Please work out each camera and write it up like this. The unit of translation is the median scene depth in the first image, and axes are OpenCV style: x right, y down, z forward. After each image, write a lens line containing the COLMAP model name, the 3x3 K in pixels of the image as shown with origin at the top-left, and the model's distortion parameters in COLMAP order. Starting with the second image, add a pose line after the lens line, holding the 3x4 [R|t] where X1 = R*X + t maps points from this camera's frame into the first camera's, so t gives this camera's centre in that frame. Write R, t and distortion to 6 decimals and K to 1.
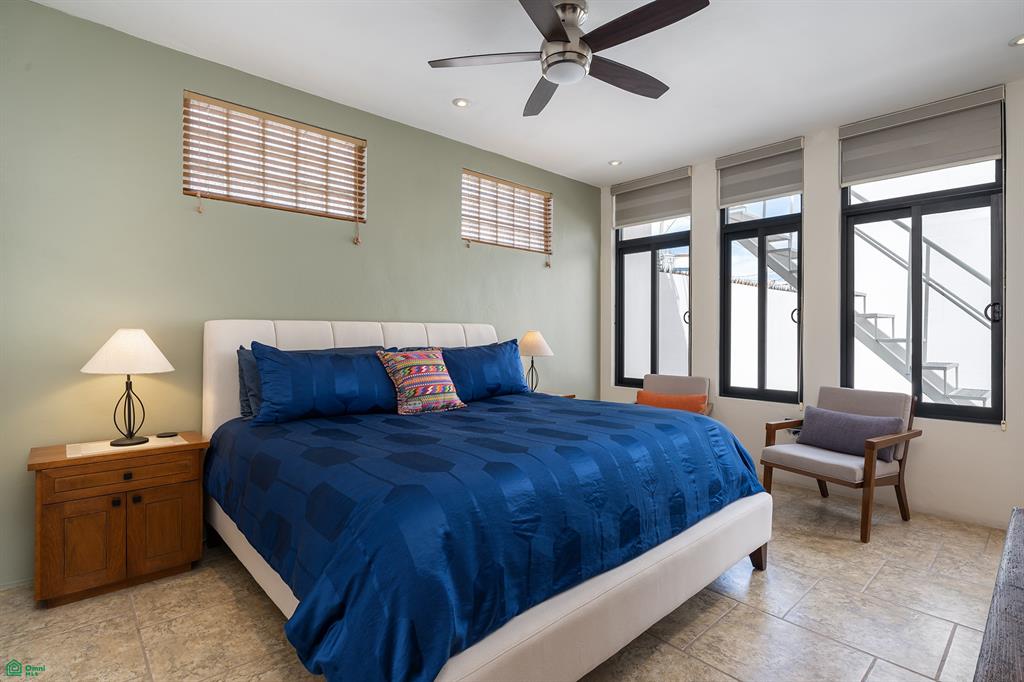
lens RADIAL K [[509.6, 0, 514.2], [0, 509.6, 323.7], [0, 0, 1]] dist [0.002541, 0.000060]
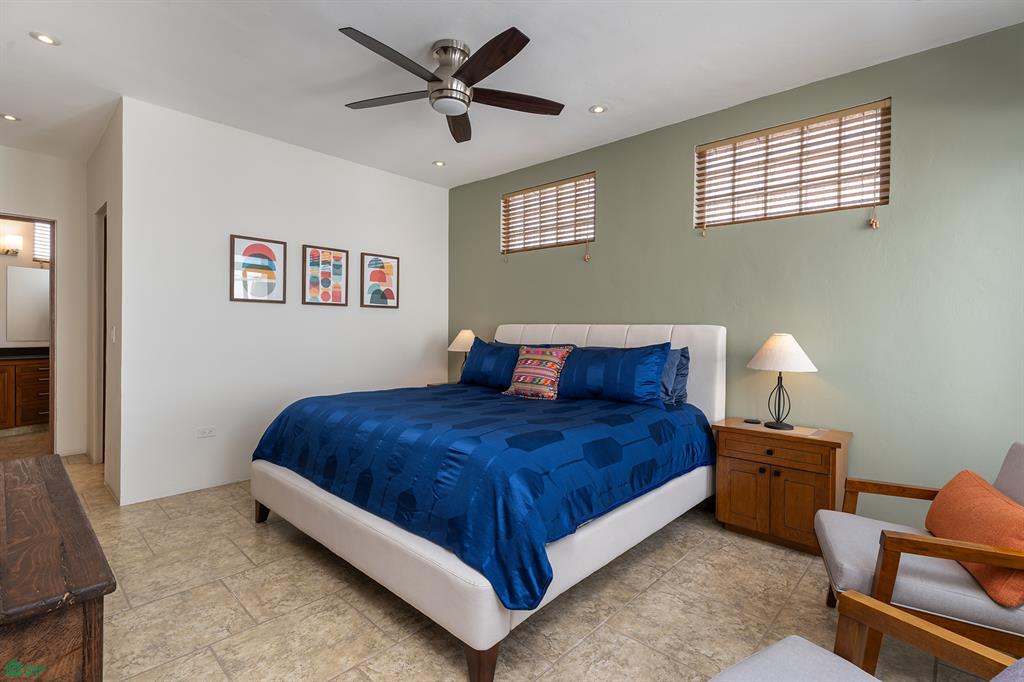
lens RADIAL K [[469.4, 0, 512.0], [0, 469.4, 341.0], [0, 0, 1]] dist [-0.021164, 0.000031]
pose [[0.073278, 0.018333, -0.997143, 0.922944], [0.000999, 0.999829, 0.018455, 0.016831], [0.997311, -0.002348, 0.073247, 0.853458]]
